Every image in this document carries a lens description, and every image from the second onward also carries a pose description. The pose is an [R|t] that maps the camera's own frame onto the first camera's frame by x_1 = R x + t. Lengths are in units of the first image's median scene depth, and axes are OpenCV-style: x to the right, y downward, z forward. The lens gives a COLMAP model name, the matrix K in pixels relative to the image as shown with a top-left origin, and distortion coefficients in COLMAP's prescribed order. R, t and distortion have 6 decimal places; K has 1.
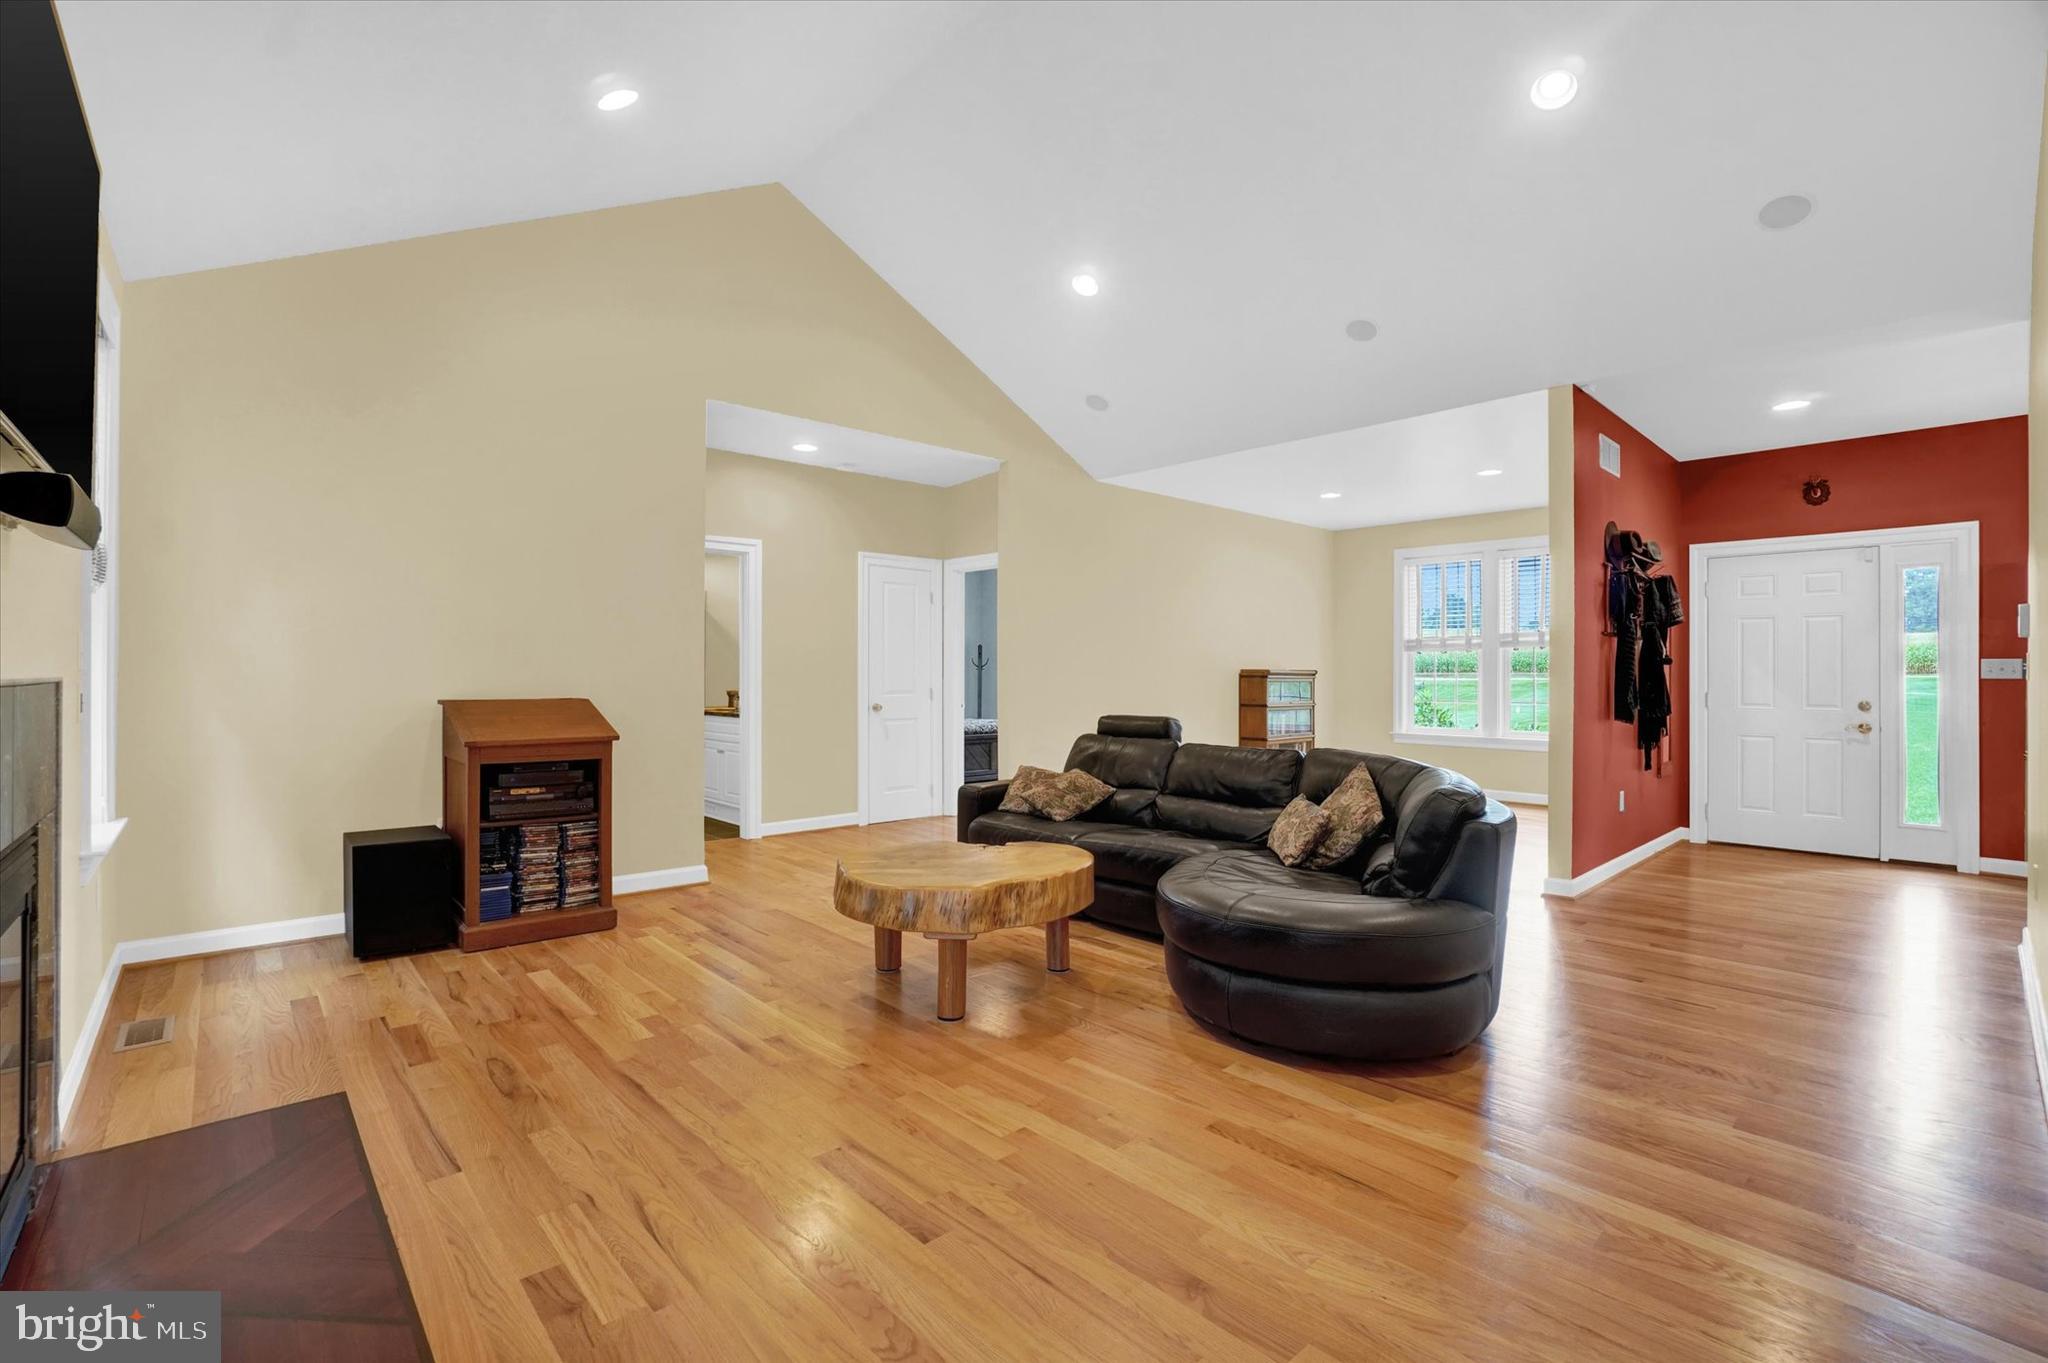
lens RADIAL K [[923.7, 0, 1023.8], [0, 923.7, 681.6], [0, 0, 1]] dist [0.000926, -0.000025]
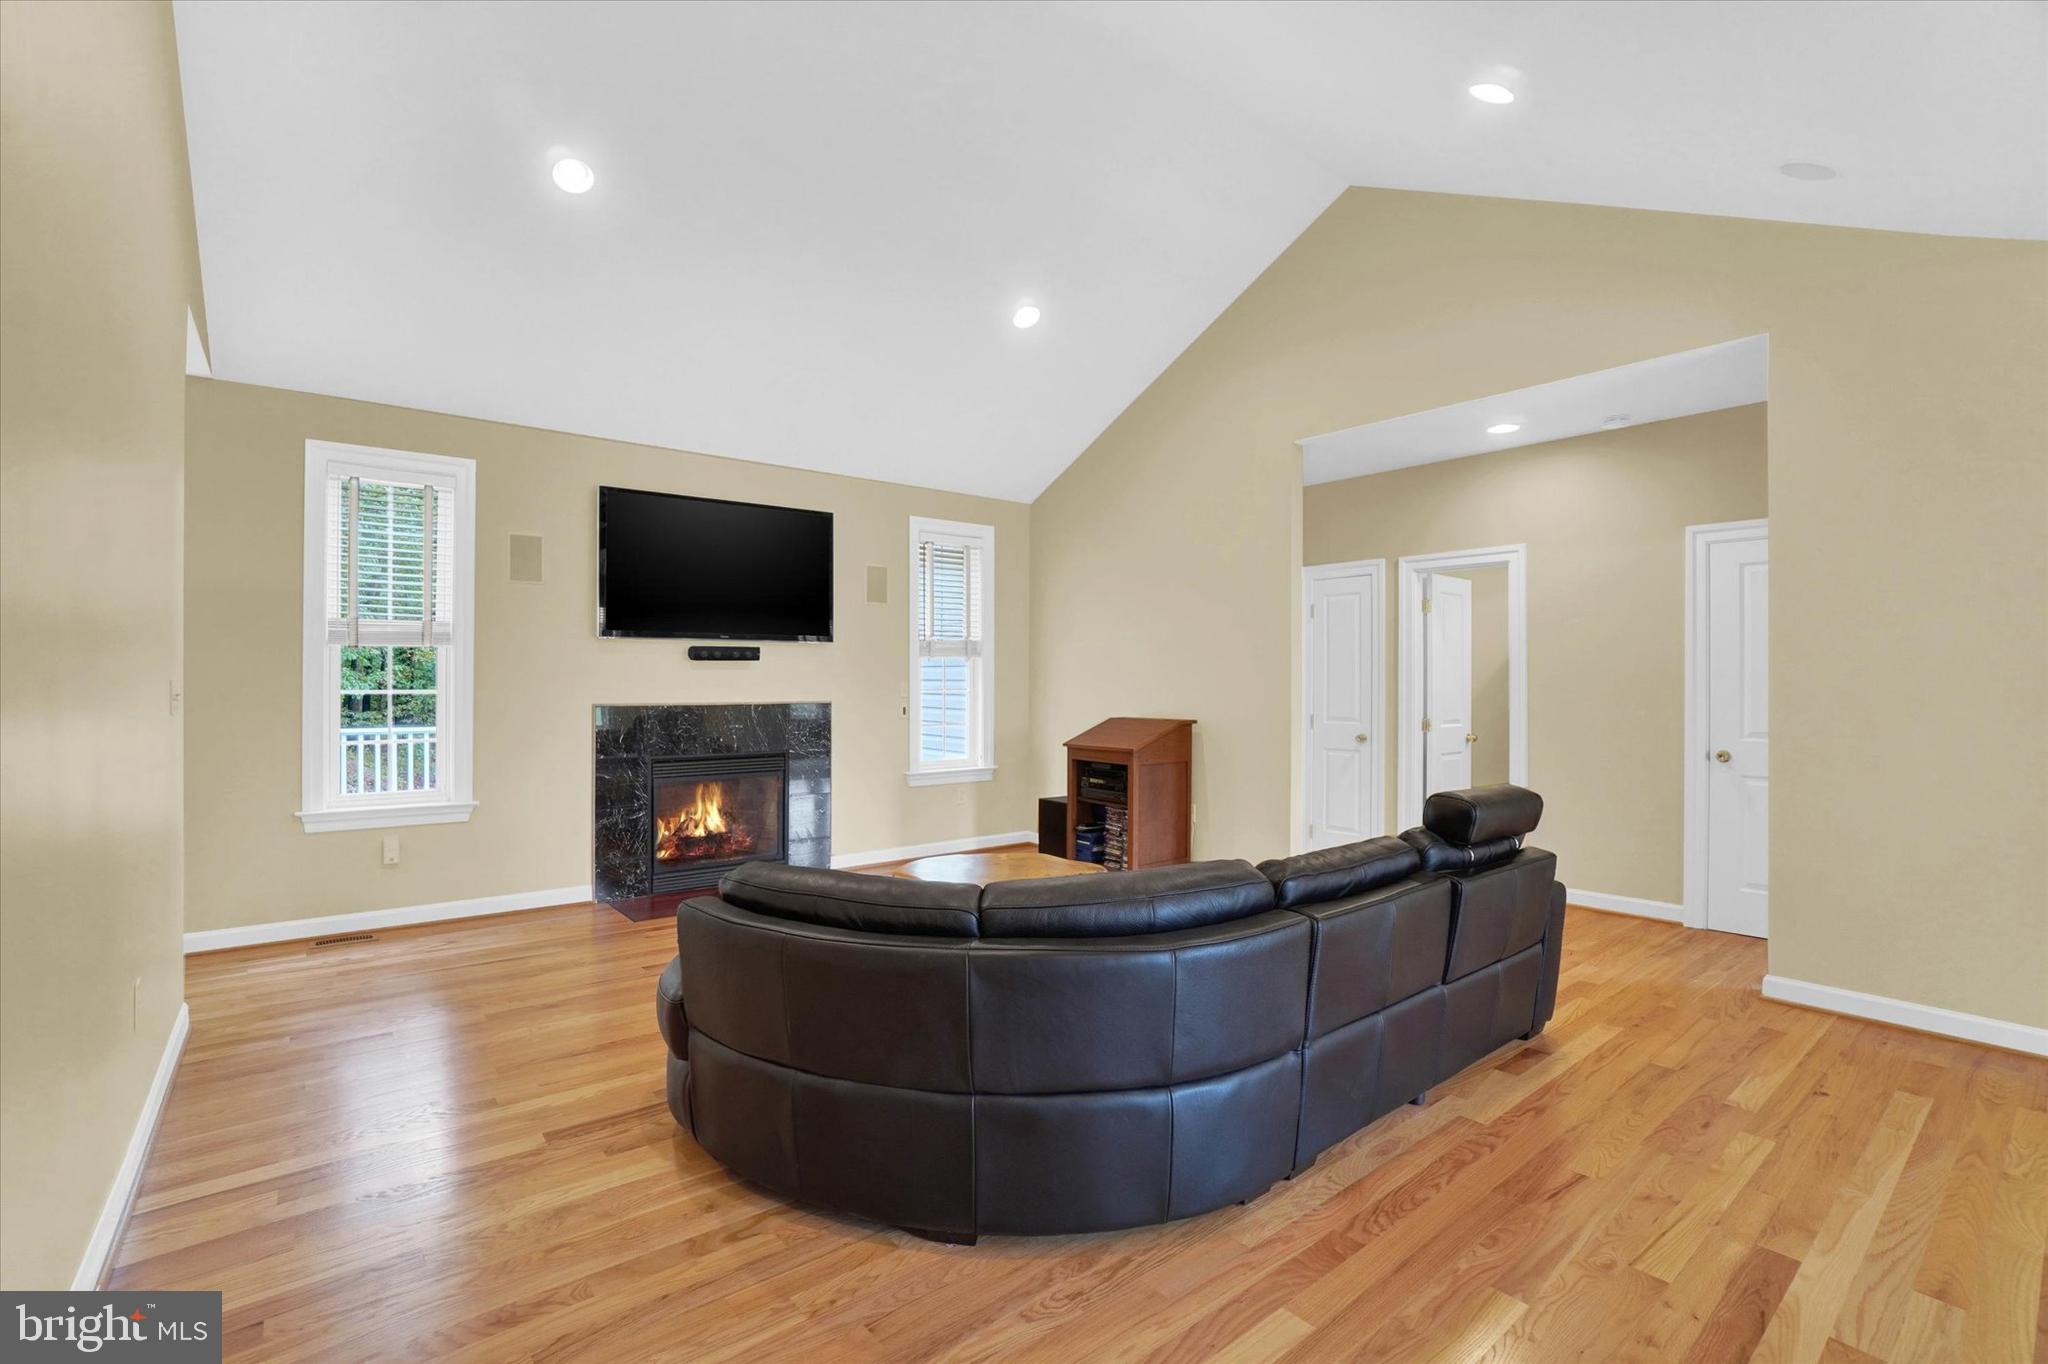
lens RADIAL K [[933.8, 0, 1026.8], [0, 933.8, 689.8], [0, 0, 1]] dist [-0.014206, 0.000026]
pose [[-0.016648, -0.004906, -0.999849, 0.942849], [-0.016614, 0.999851, -0.004630, -0.015771], [0.999723, 0.016535, -0.016727, 0.937785]]
